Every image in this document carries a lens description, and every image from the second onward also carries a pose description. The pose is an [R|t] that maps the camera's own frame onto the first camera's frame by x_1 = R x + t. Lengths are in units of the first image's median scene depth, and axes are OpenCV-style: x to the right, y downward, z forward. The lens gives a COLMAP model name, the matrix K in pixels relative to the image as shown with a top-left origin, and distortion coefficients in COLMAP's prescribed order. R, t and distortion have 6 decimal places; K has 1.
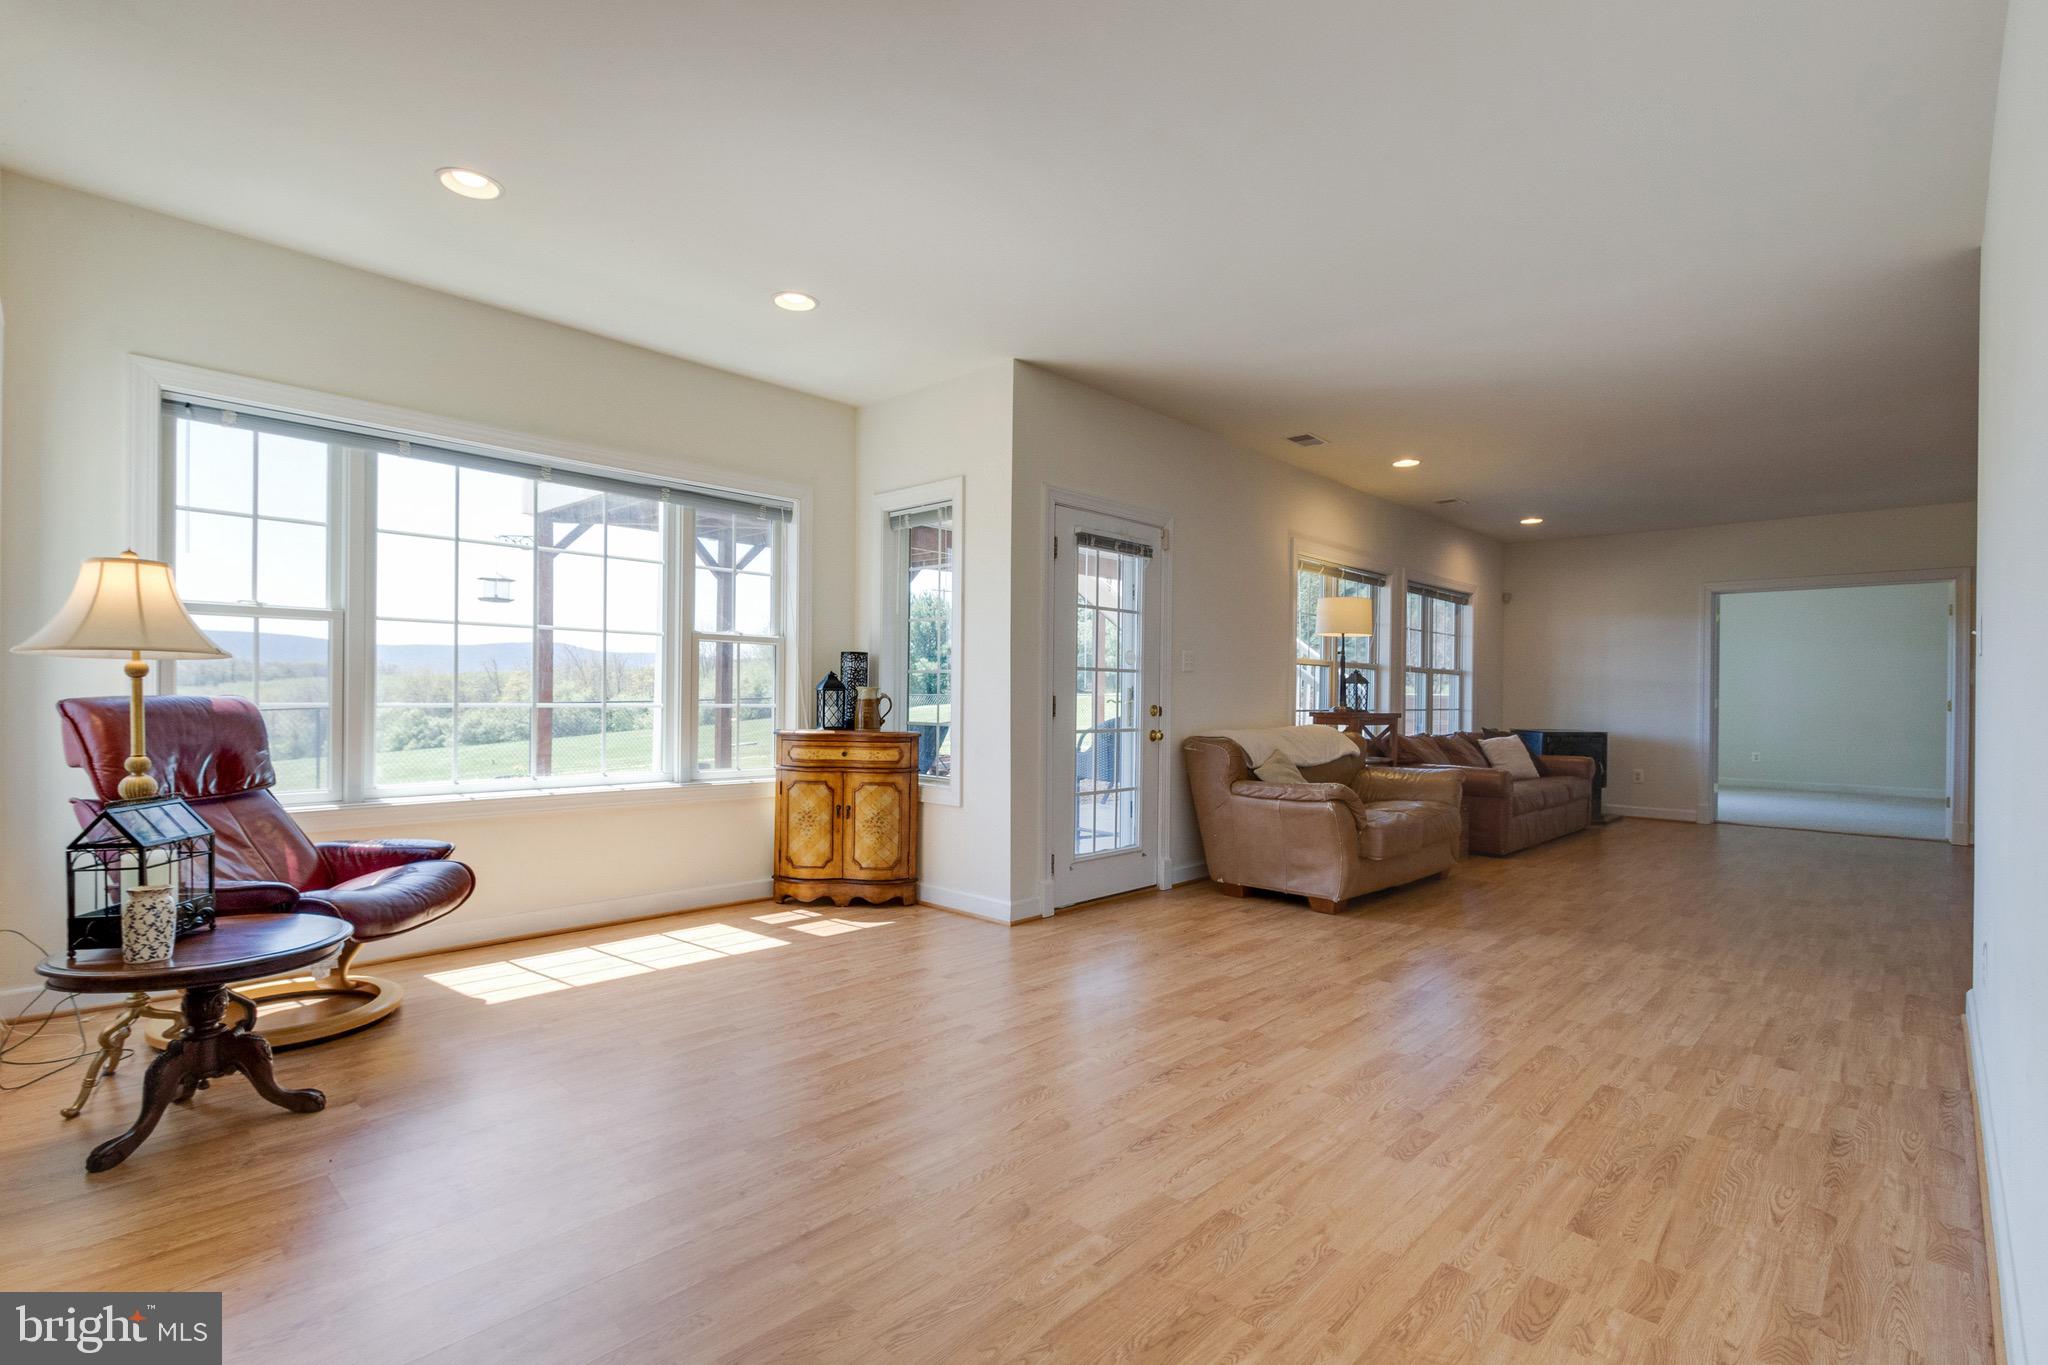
lens RADIAL K [[936.5, 0, 1024.0], [0, 936.5, 682.5], [0, 0, 1]] dist [0.000946, 0.000364]
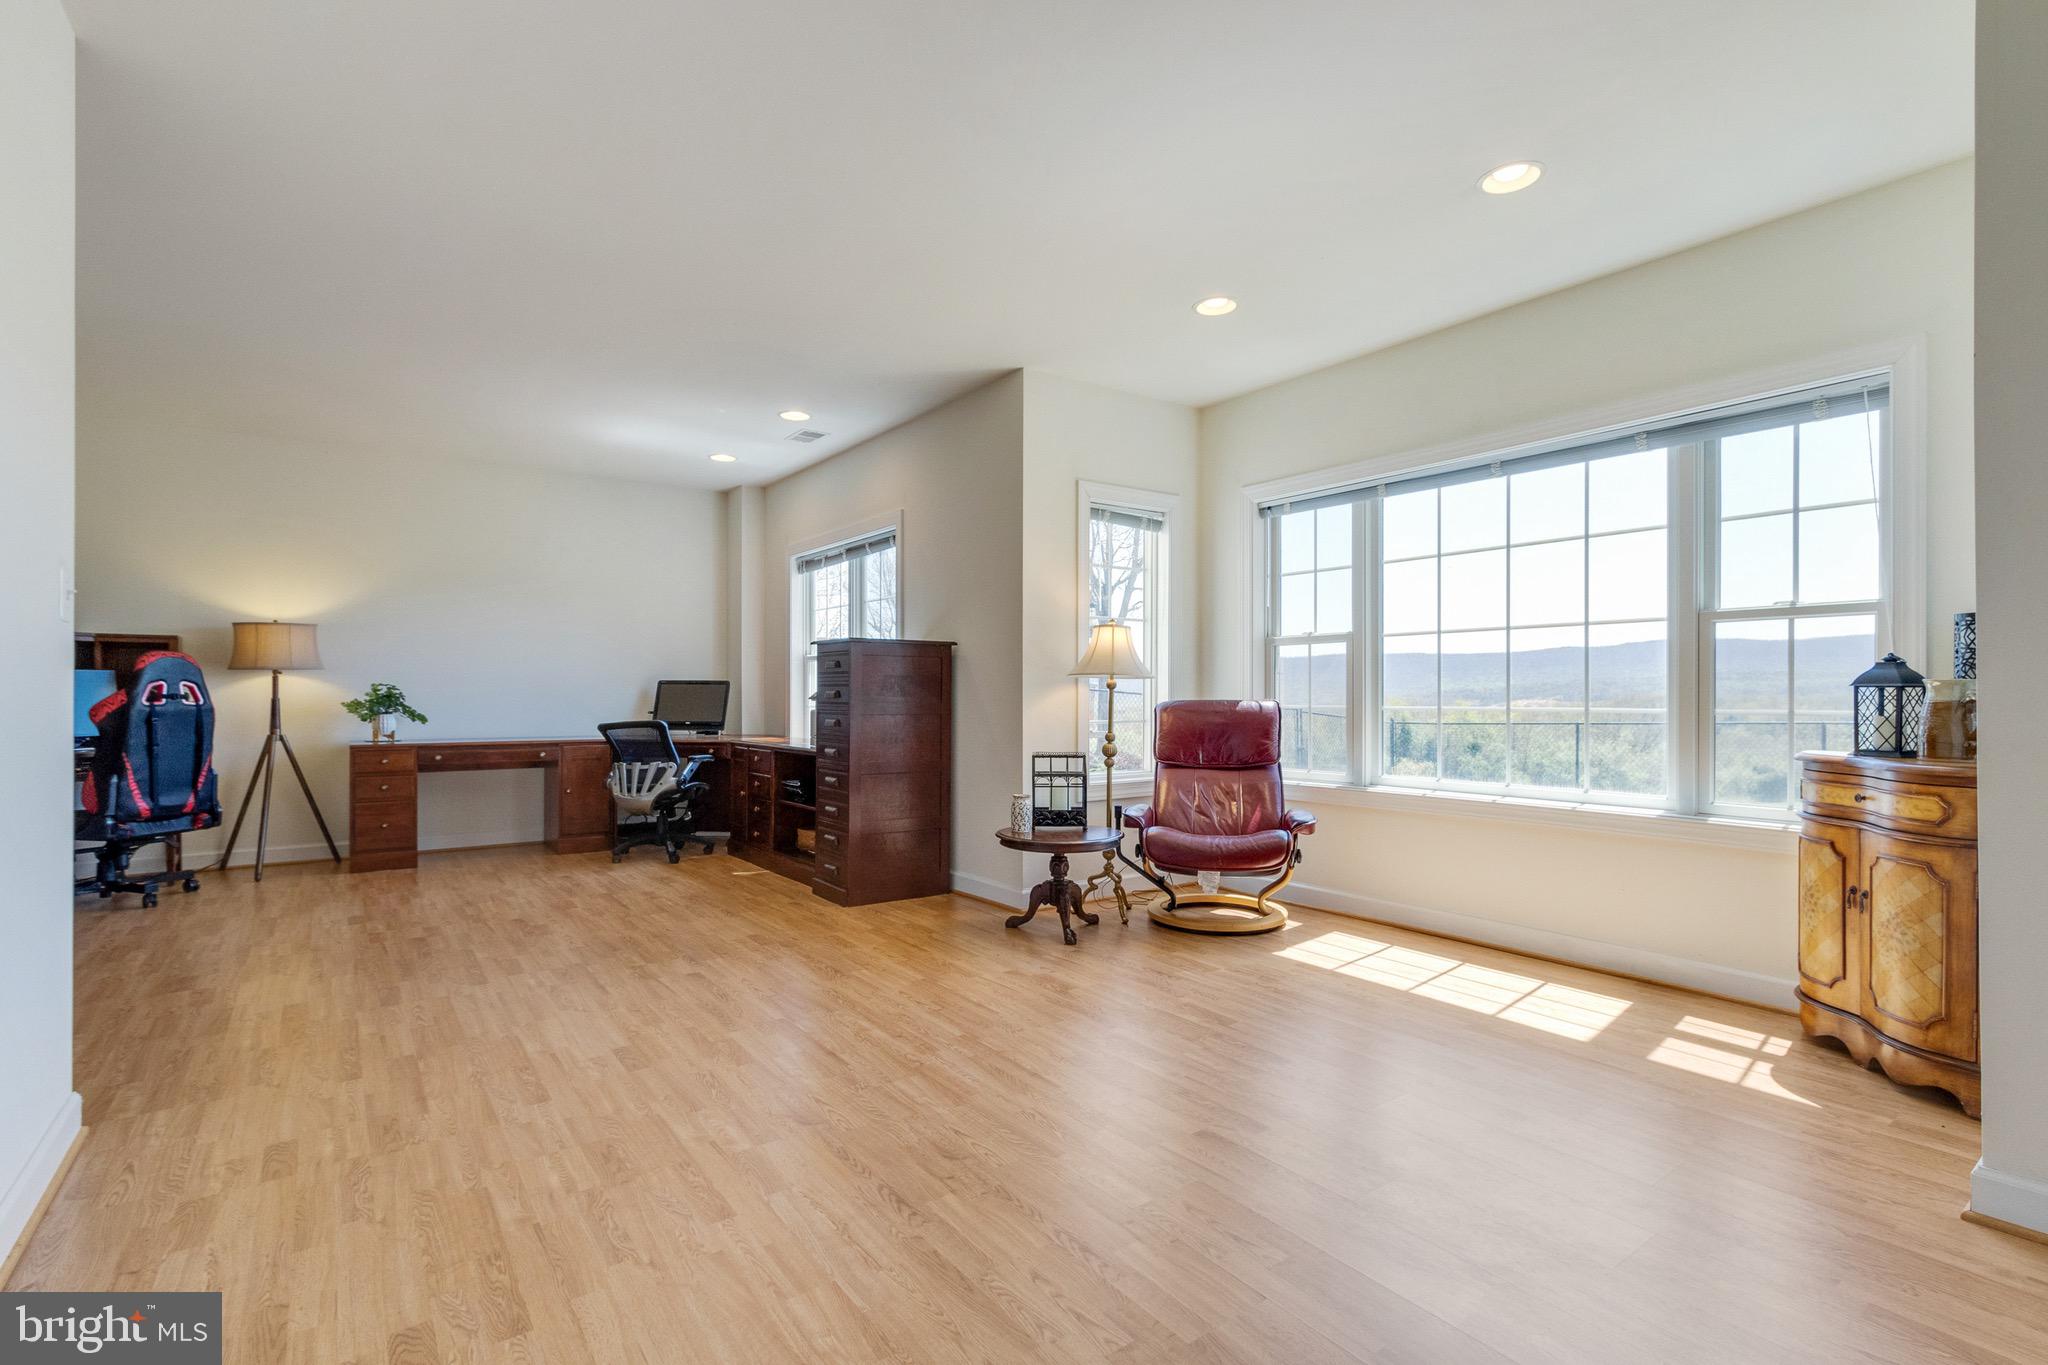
lens RADIAL K [[952.2, 0, 1024.0], [0, 952.2, 682.5], [0, 0, 1]] dist [0.015706, -0.000251]
pose [[-0.173805, -0.023167, -0.984507, 0.624440], [0.014258, 0.999559, -0.026038, 0.017994], [0.984677, -0.018562, -0.173399, 0.795164]]
